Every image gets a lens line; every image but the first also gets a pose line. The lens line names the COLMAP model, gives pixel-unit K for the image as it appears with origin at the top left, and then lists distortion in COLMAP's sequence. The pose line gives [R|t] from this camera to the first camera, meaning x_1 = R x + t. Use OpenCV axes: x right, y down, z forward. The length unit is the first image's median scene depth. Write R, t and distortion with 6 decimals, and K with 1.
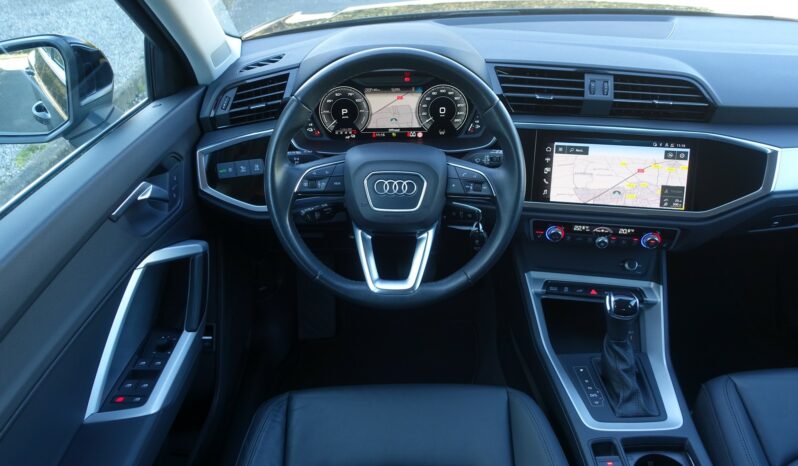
lens RADIAL K [[545.7, 0, 397.8], [0, 545.7, 232.7], [0, 0, 1]] dist [-0.004687, -0.000729]
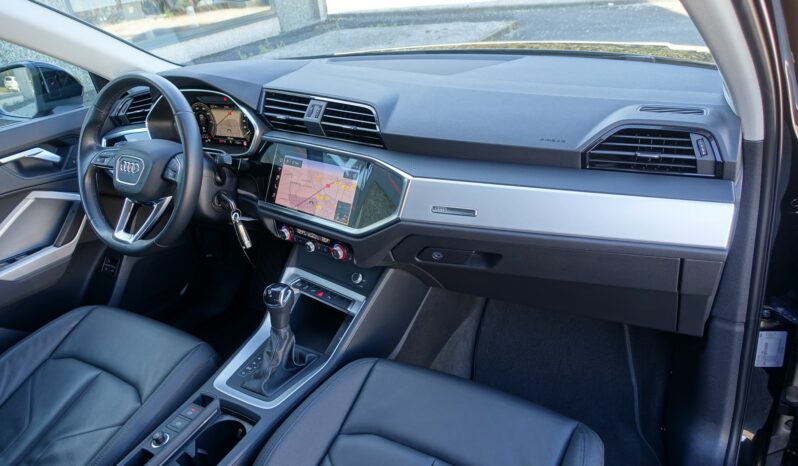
lens RADIAL K [[545.7, 0, 397.8], [0, 545.7, 232.7], [0, 0, 1]] dist [-0.004687, -0.000729]
pose [[0.853939, 0.168003, -0.492508, 1.116897], [-0.211384, 0.976836, -0.033294, -0.011606], [0.475506, 0.132539, 0.869671, 0.102549]]
